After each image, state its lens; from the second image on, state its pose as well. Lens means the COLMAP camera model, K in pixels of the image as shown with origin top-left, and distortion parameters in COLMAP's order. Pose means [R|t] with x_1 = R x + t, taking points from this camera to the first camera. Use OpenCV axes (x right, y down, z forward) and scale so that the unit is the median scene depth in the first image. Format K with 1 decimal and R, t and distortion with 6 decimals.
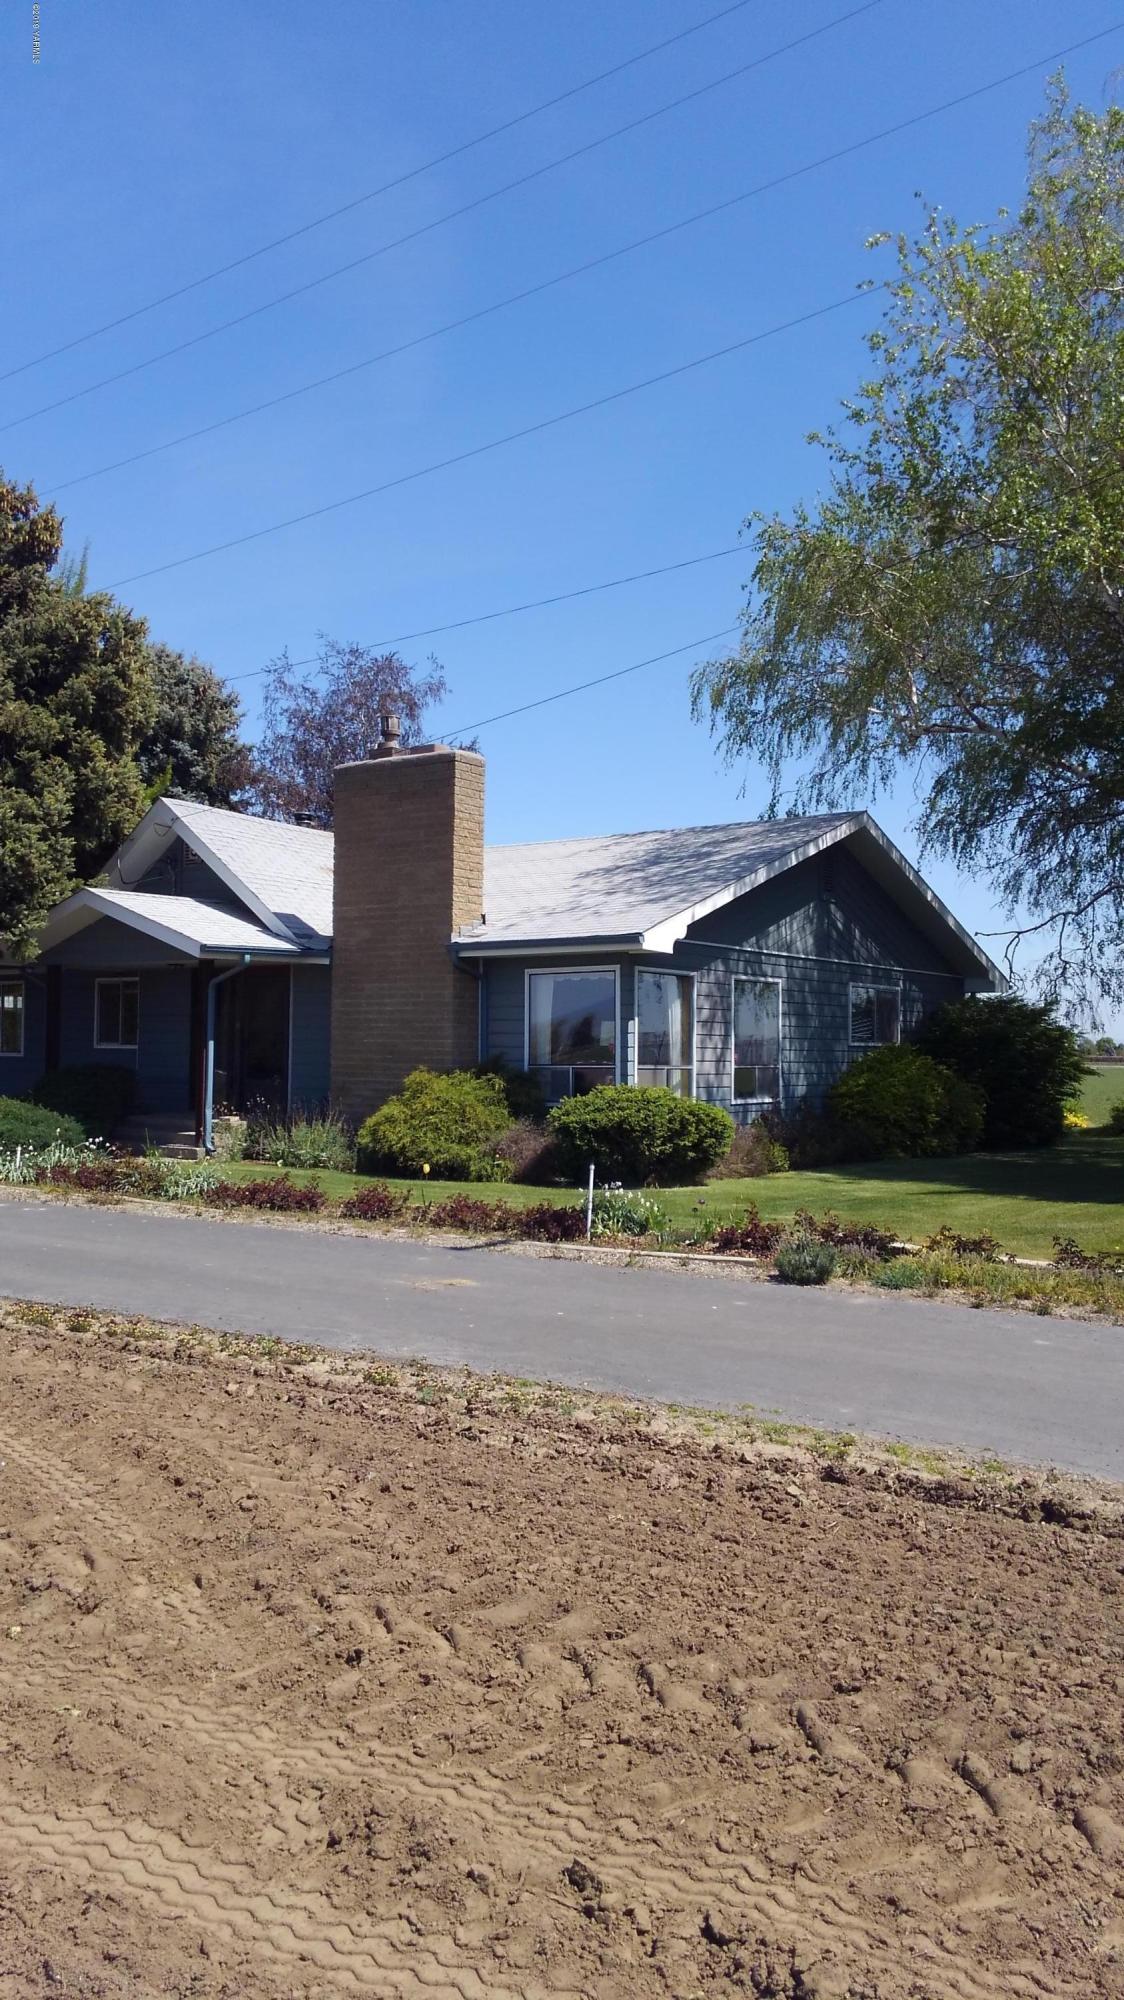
lens RADIAL K [[1471.0, 0, 539.7], [0, 1471.0, 1037.6], [0, 0, 1]] dist [0.102836, -0.162021]
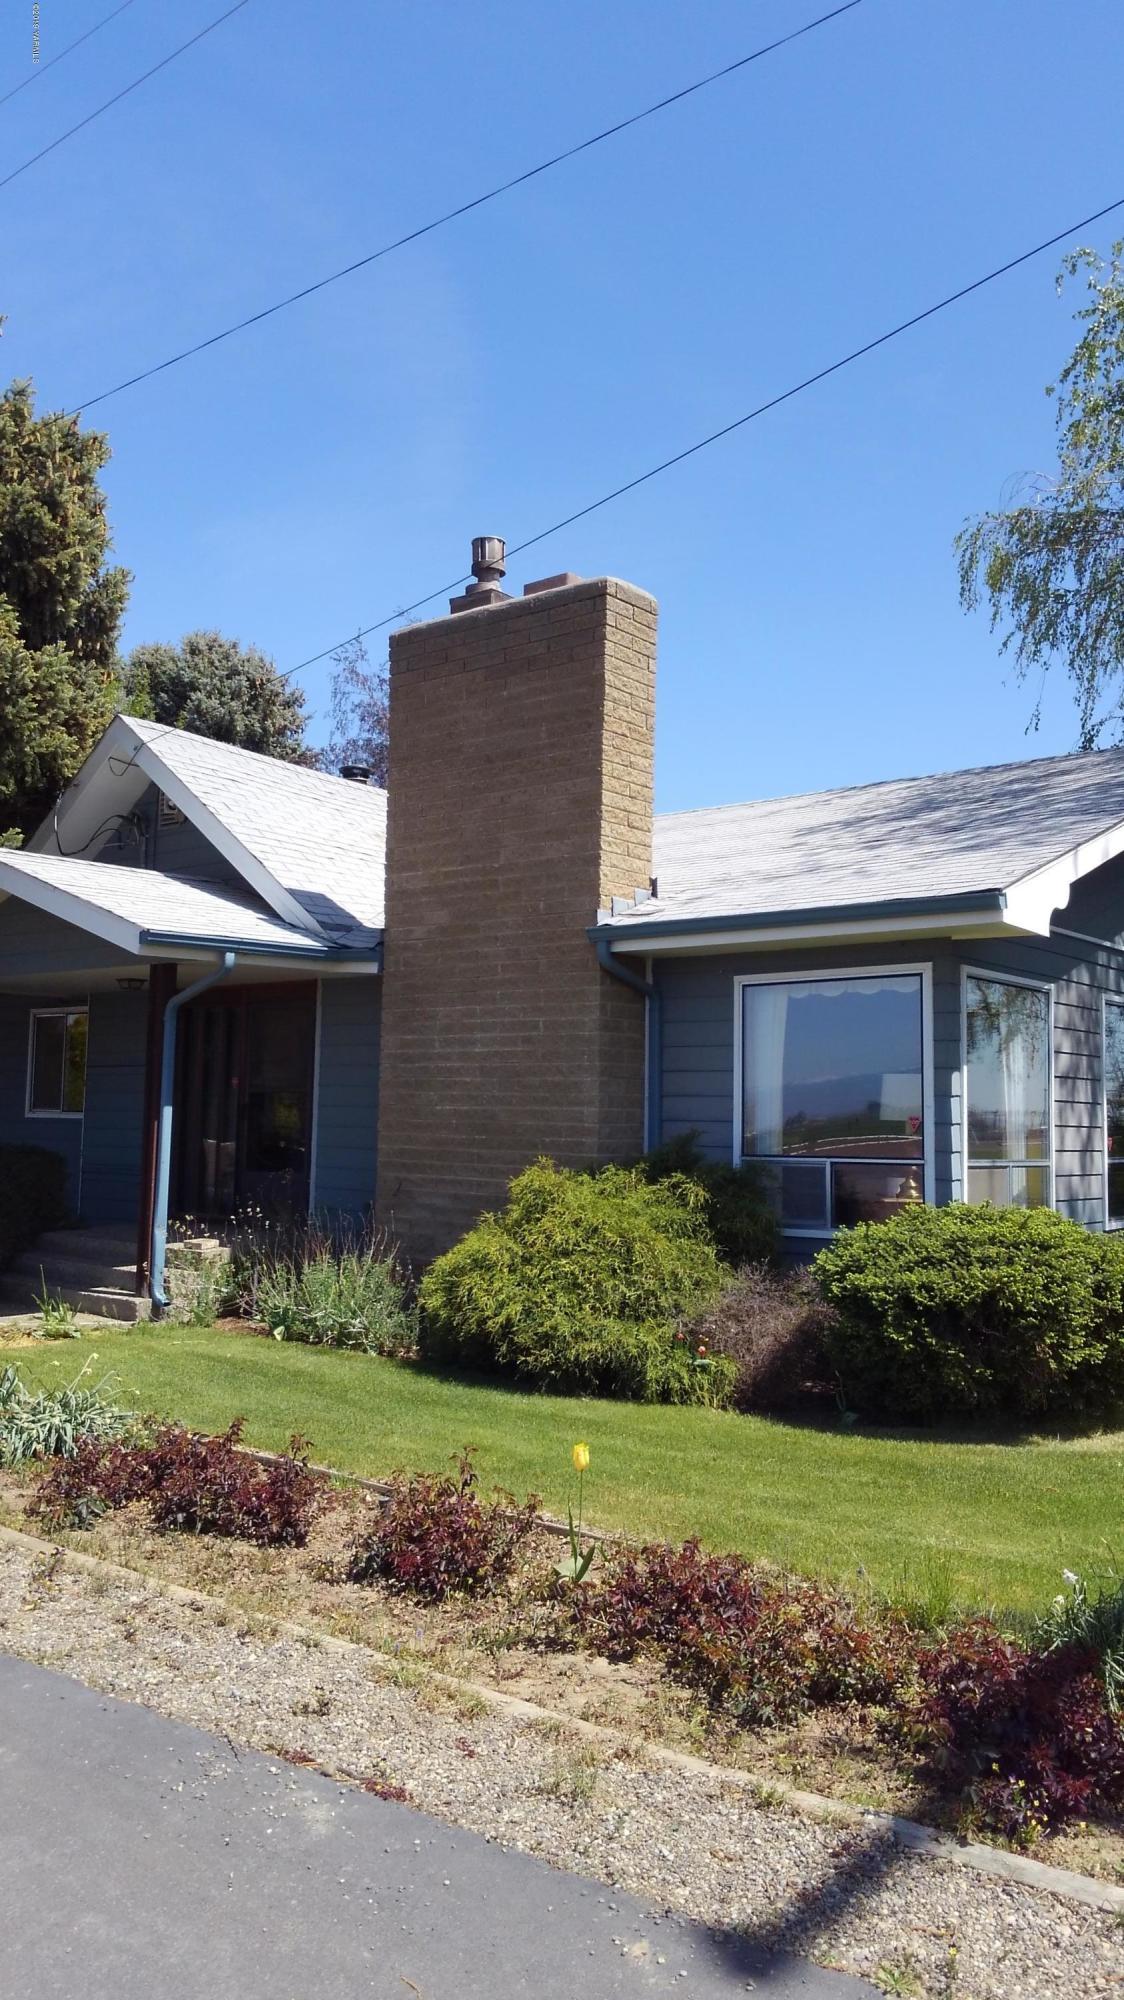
lens RADIAL K [[1471.0, 0, 539.7], [0, 1471.0, 1037.6], [0, 0, 1]] dist [0.102836, -0.162021]
pose [[0.998171, 0.003950, -0.060325, -0.047175], [-0.006708, 0.998938, -0.045589, 0.000816], [0.060080, 0.045910, 0.997137, 0.451562]]
